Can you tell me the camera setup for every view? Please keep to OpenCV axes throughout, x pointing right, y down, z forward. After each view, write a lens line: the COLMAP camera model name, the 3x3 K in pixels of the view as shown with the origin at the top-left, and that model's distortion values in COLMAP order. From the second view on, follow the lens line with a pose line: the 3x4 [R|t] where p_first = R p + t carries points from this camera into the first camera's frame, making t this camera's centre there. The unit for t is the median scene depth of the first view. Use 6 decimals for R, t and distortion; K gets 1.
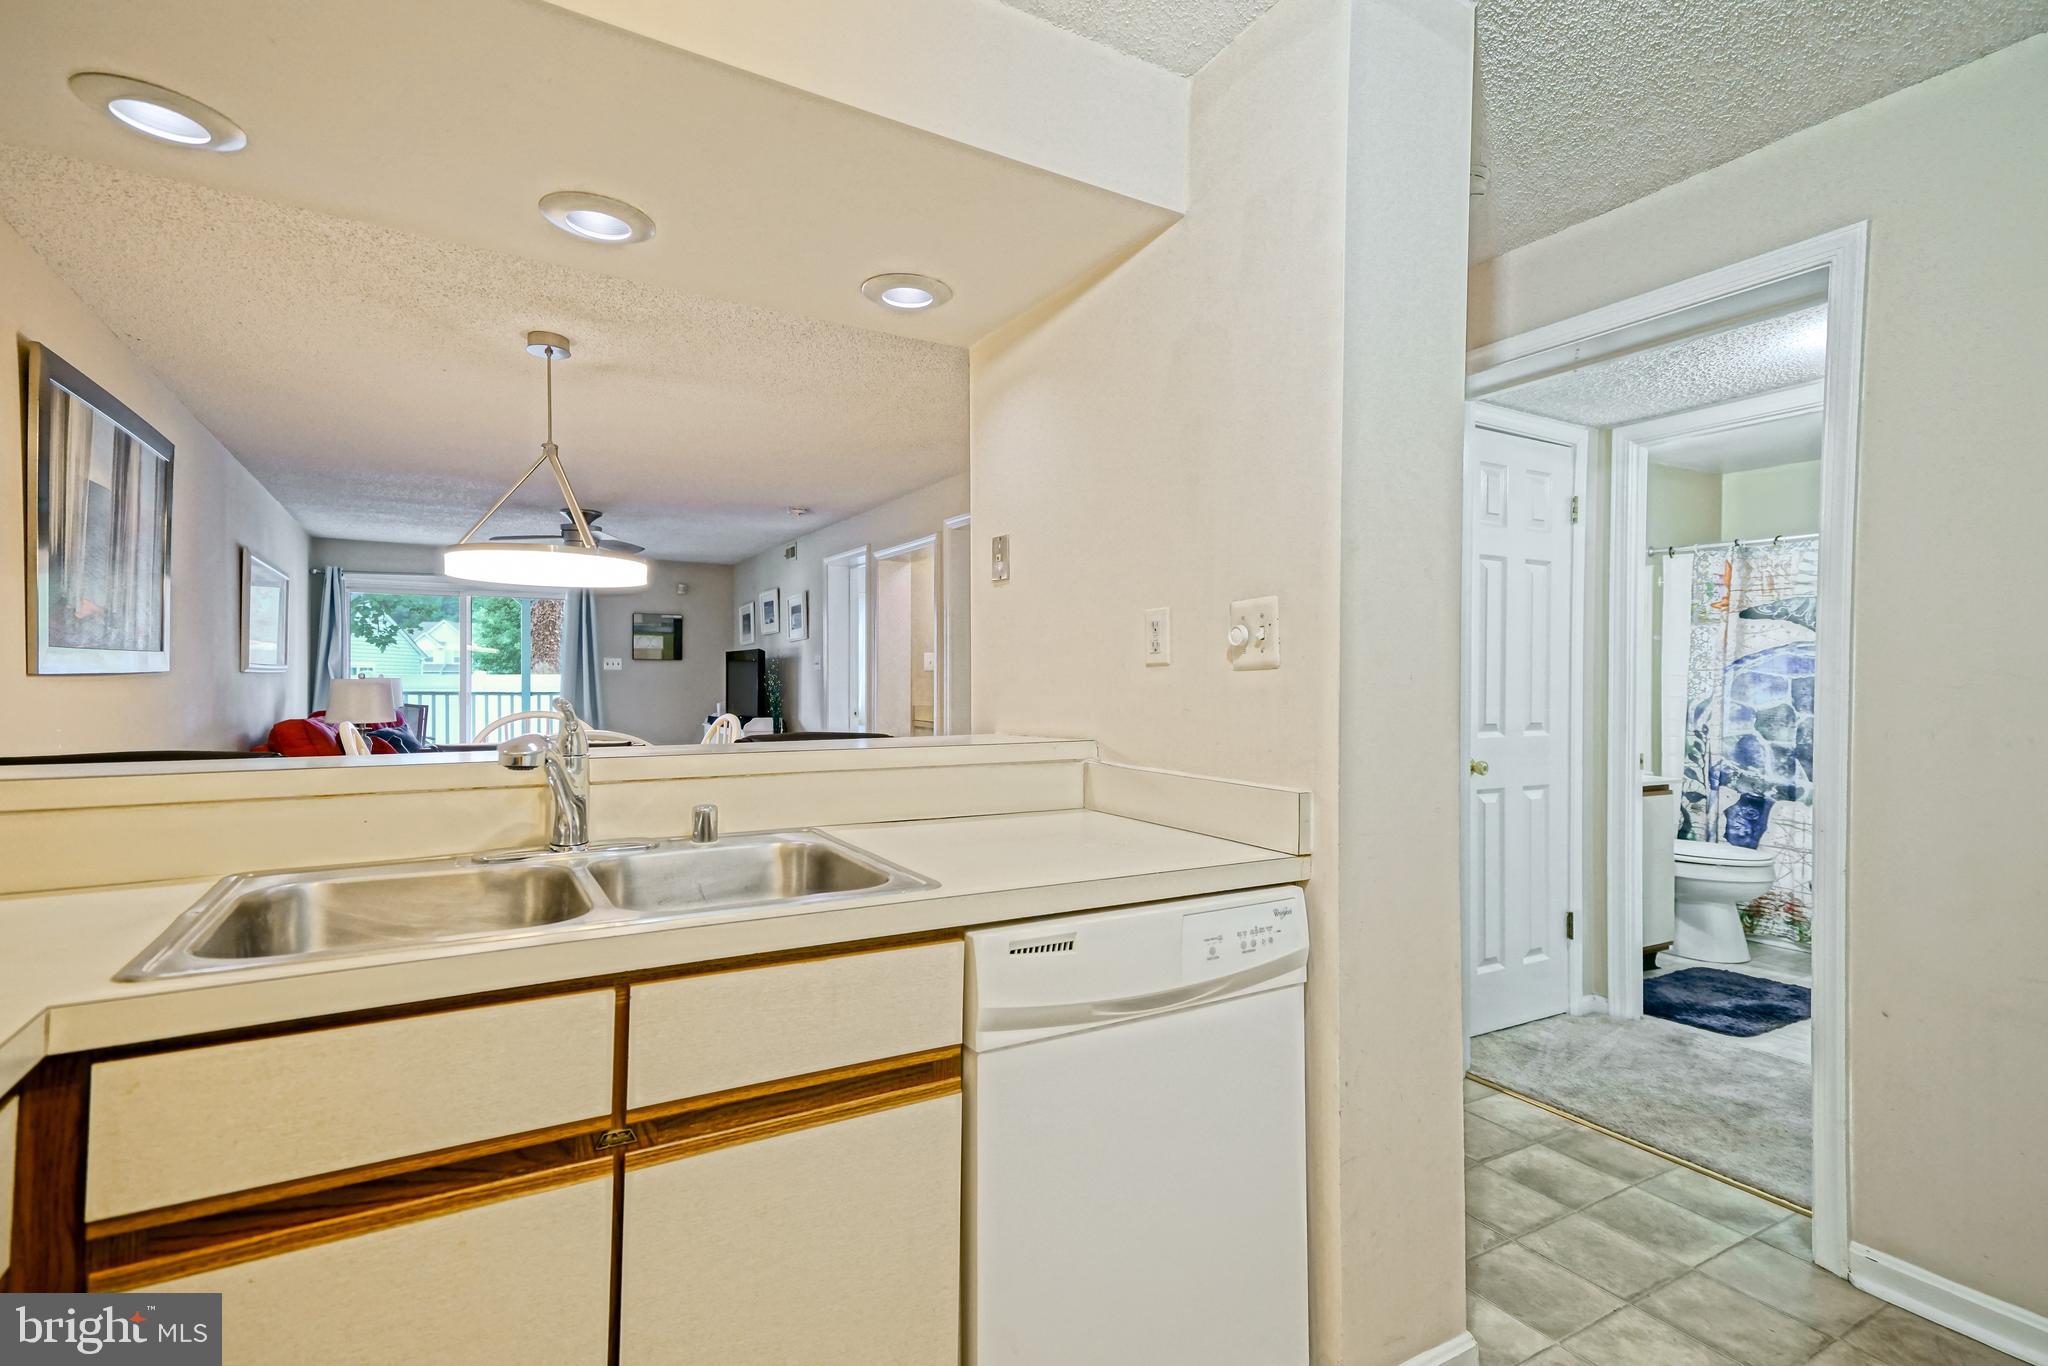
lens RADIAL K [[962.4, 0, 1026.6], [0, 962.4, 675.2], [0, 0, 1]] dist [0.041790, -0.000230]
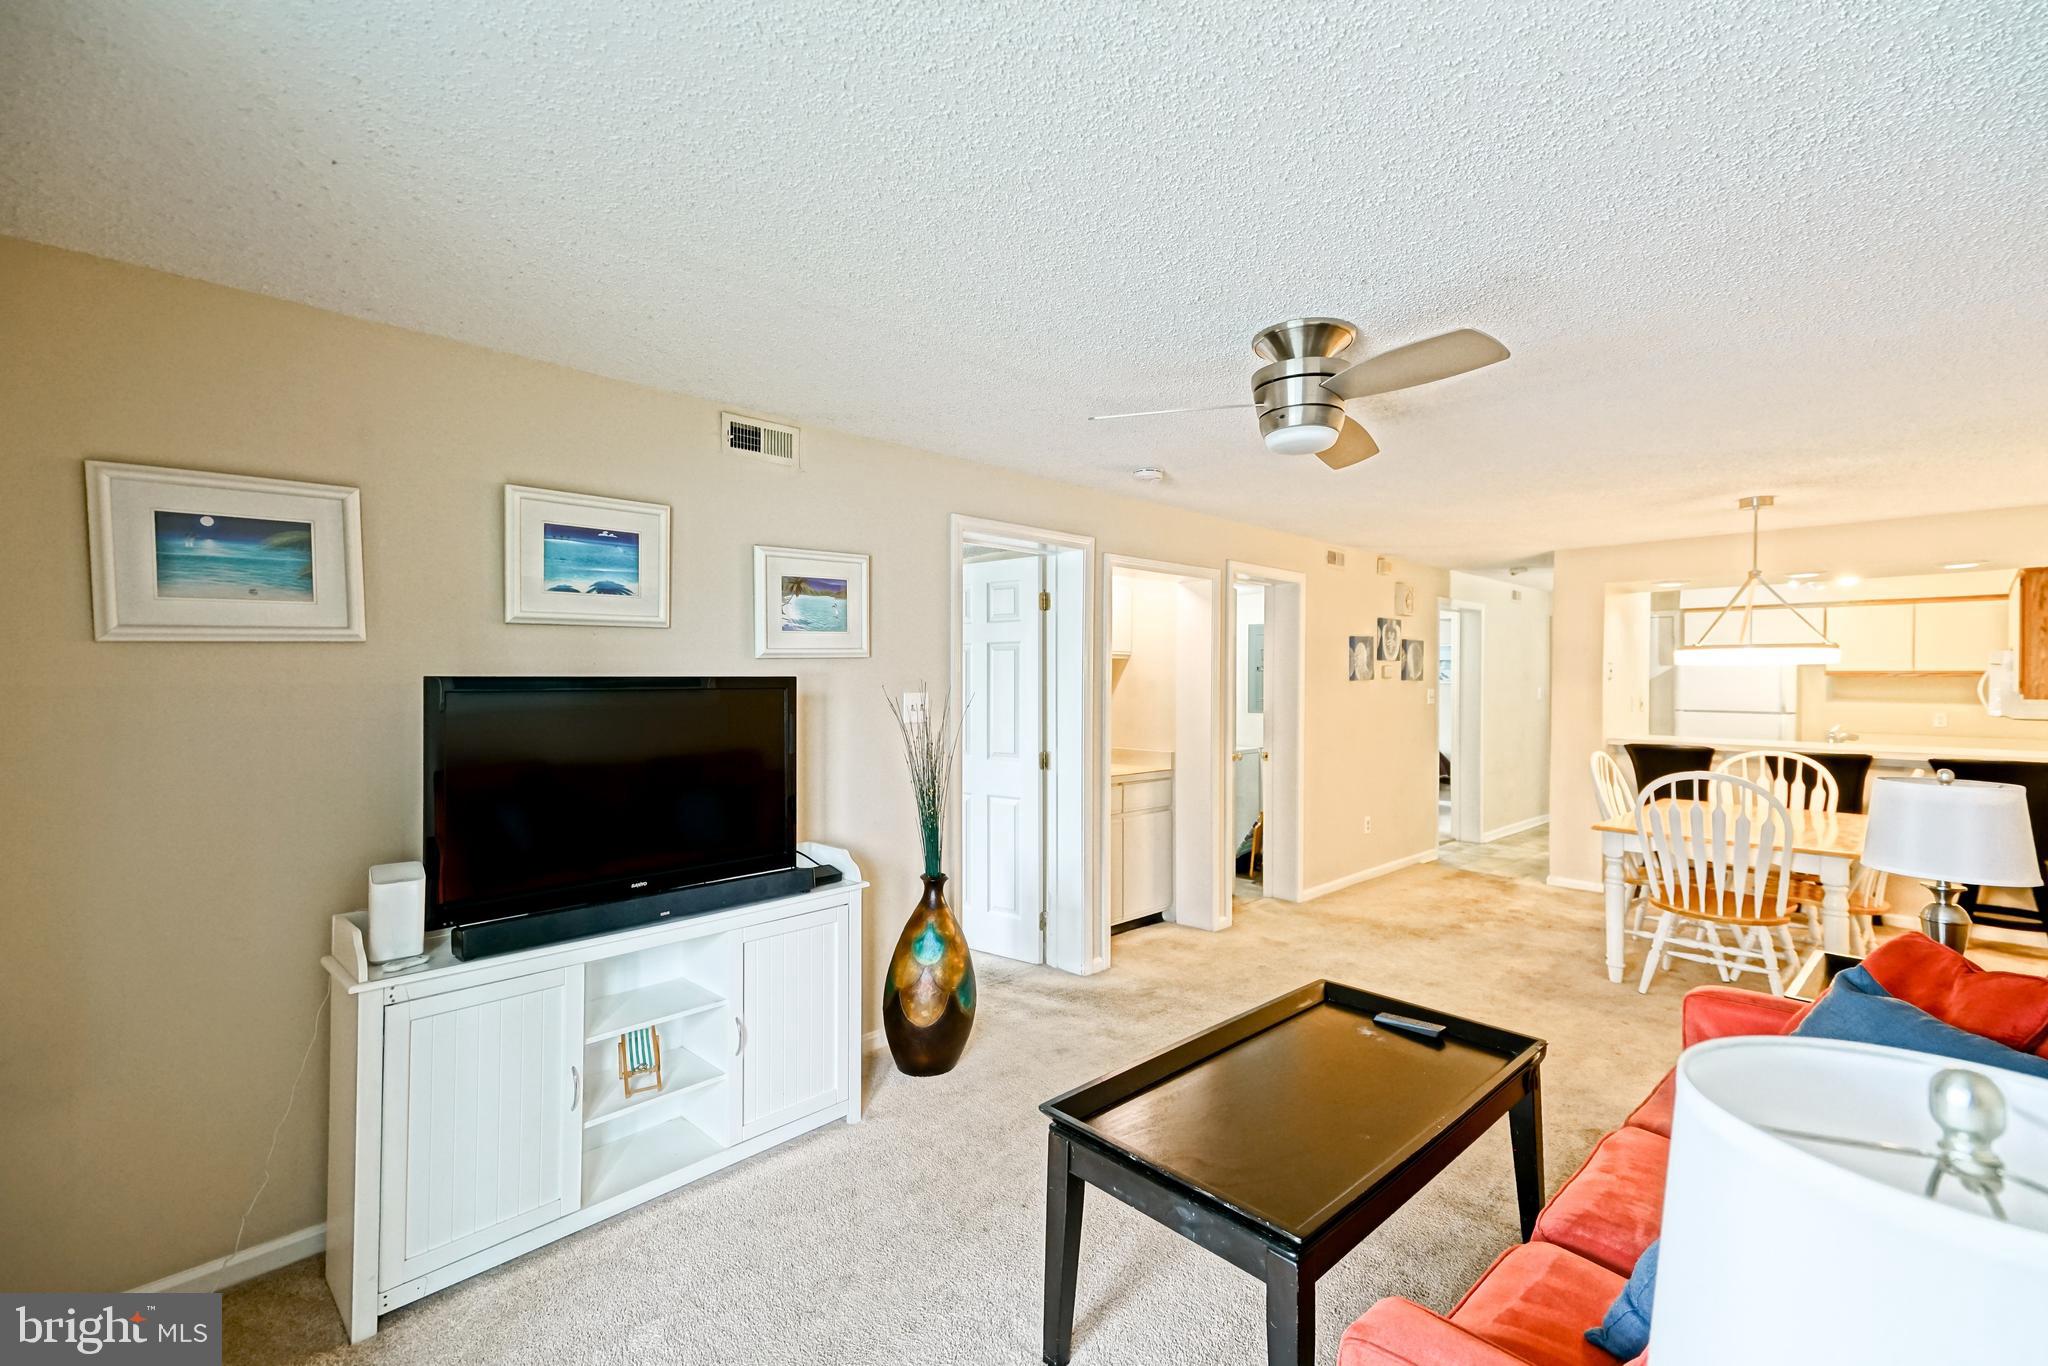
lens RADIAL K [[912.2, 0, 1015.4], [0, 912.2, 675.1], [0, 0, 1]] dist [0.043526, -0.003762]
pose [[-0.238488, -0.007798, 0.971114, -0.763254], [-0.013791, 0.999894, 0.004642, -0.036310], [-0.971048, -0.012286, -0.238570, 1.166264]]
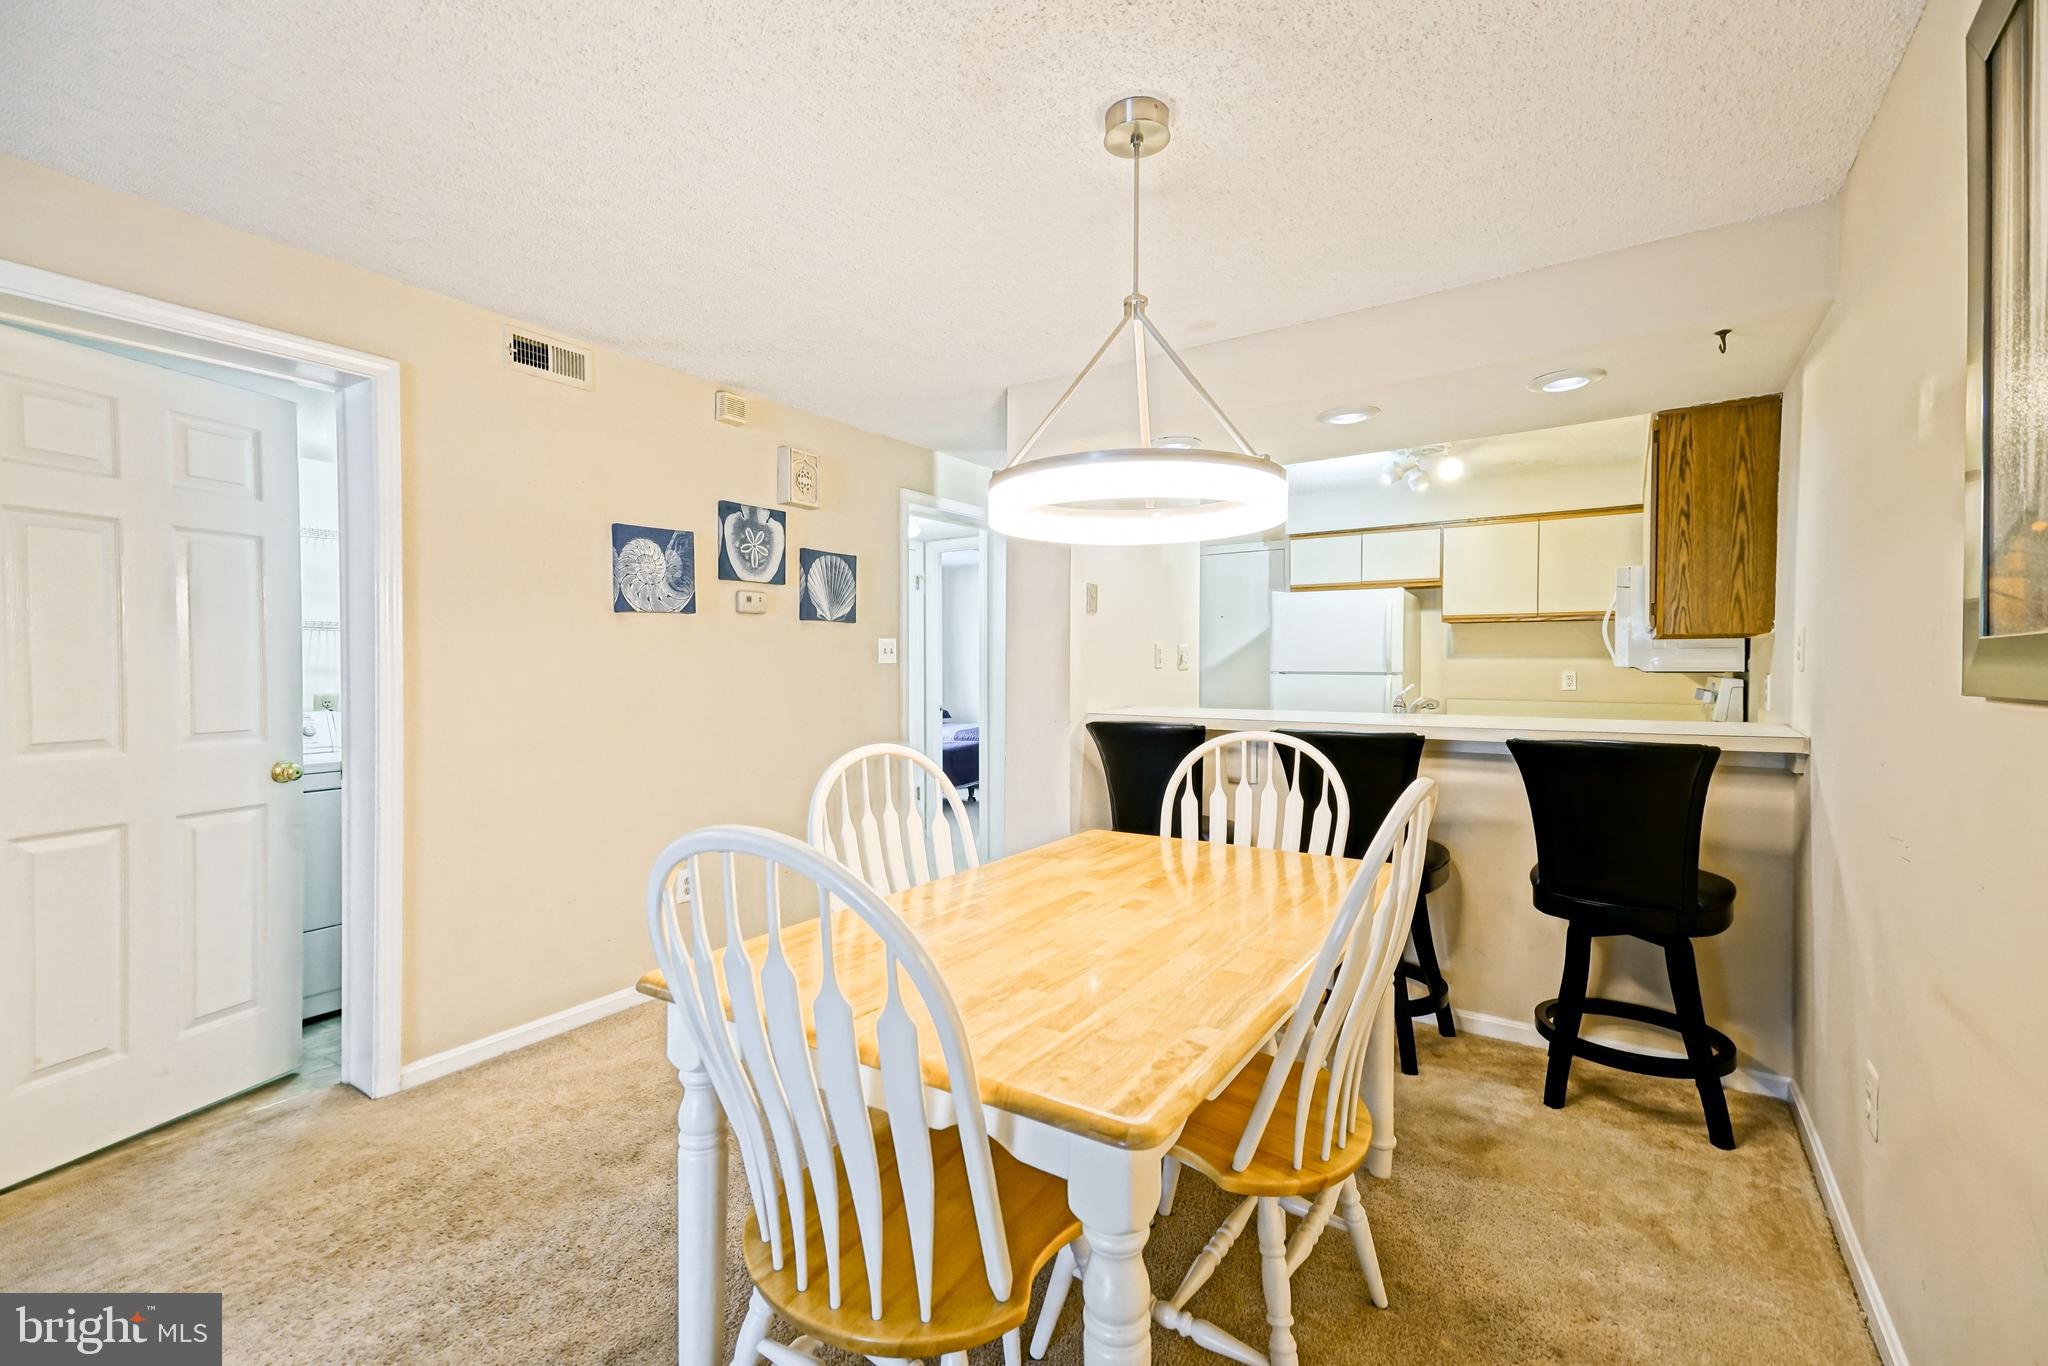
lens RADIAL K [[912.2, 0, 1018.1], [0, 912.2, 666.2], [0, 0, 1]] dist [0.043526, -0.003762]
pose [[-0.433342, -0.010322, 0.901170, -0.467686], [-0.009757, 0.999930, 0.006762, -0.007758], [-0.901177, -0.005863, -0.433412, 0.638900]]
